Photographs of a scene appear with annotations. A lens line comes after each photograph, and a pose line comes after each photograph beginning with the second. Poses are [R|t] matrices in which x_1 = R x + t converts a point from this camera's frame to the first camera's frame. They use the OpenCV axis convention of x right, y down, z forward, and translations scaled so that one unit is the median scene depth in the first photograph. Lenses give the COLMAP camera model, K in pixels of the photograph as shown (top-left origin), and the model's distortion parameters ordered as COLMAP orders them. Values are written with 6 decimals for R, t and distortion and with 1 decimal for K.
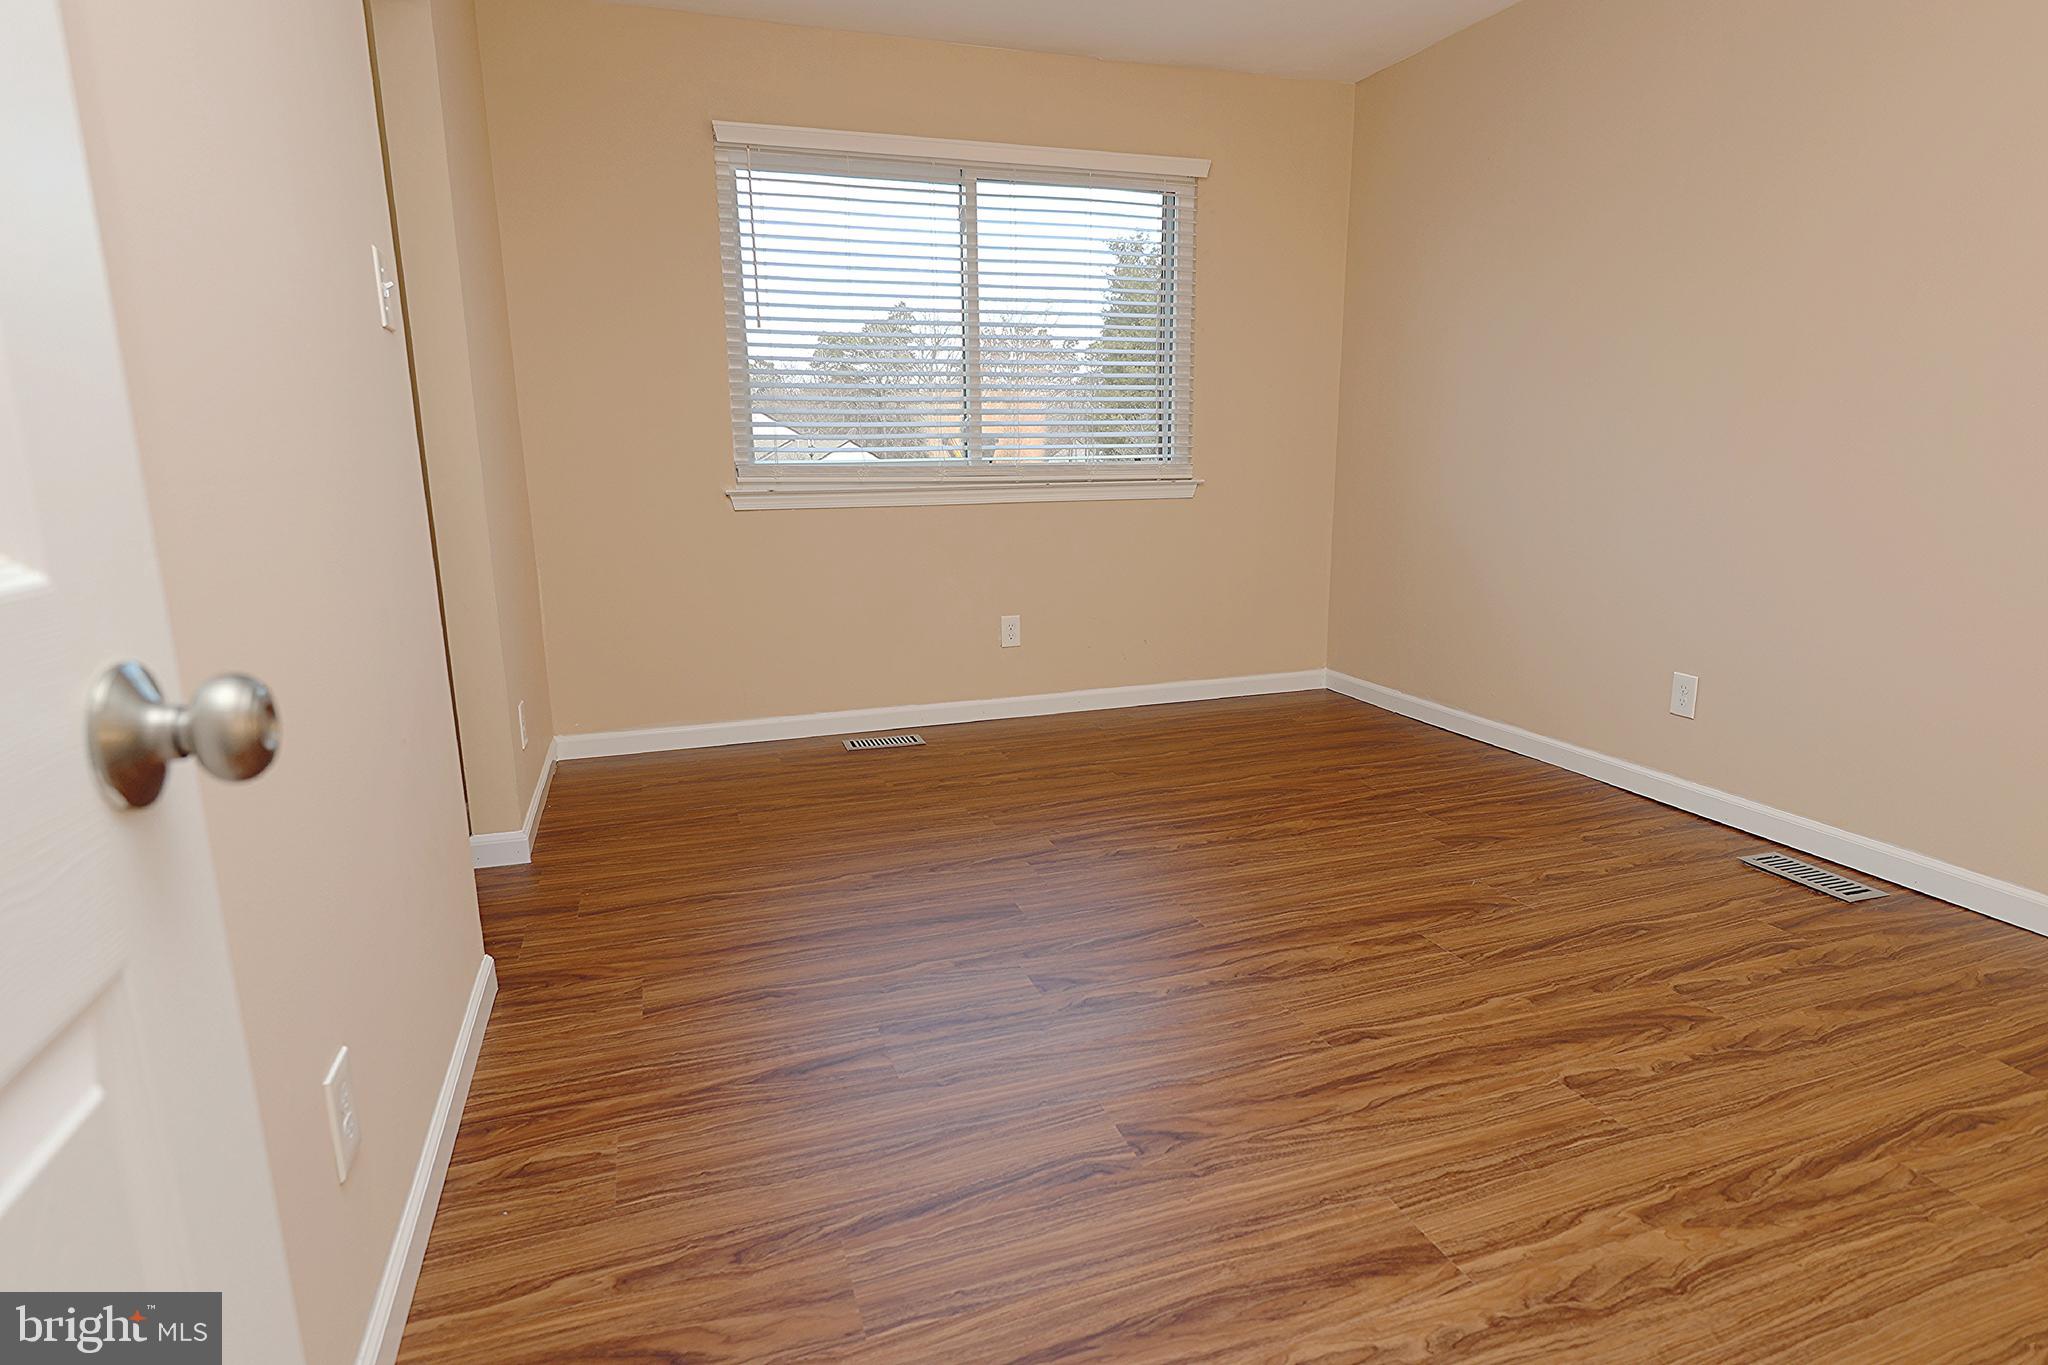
lens RADIAL K [[1085.6, 0, 1024.0], [0, 1085.6, 682.5], [0, 0, 1]] dist [0.000725, -0.000213]
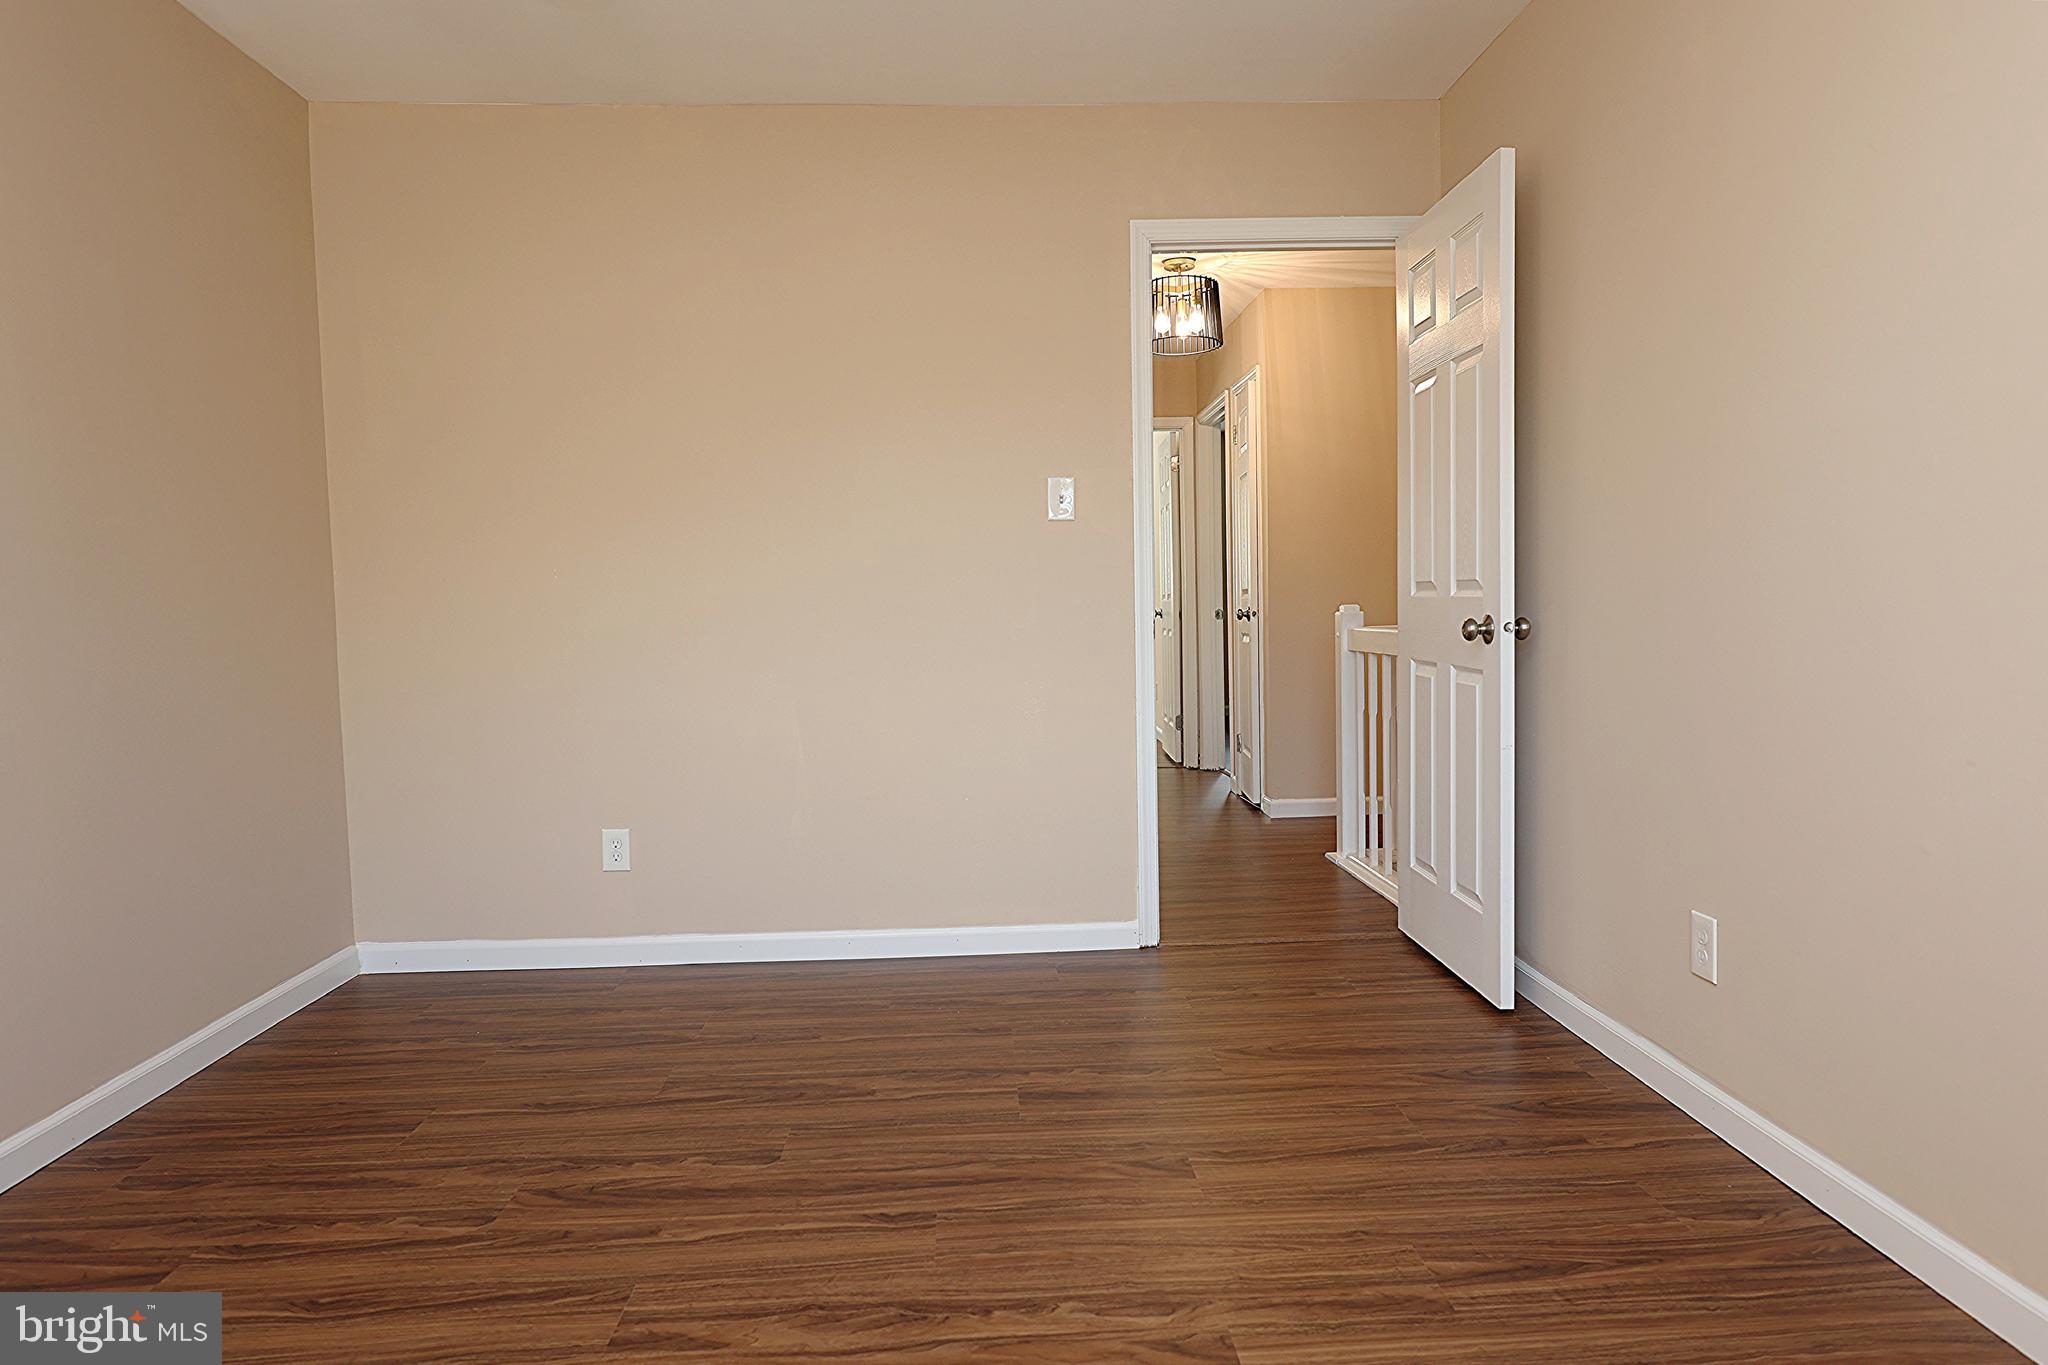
lens RADIAL K [[1297.2, 0, 1024.0], [0, 1297.2, 682.5], [0, 0, 1]] dist [-0.000354, 0.000429]
pose [[-0.961430, 0.015920, 0.274588, -0.111143], [0.092299, 0.959109, 0.267565, -0.421413], [-0.259100, 0.282589, -0.923586, 1.998793]]
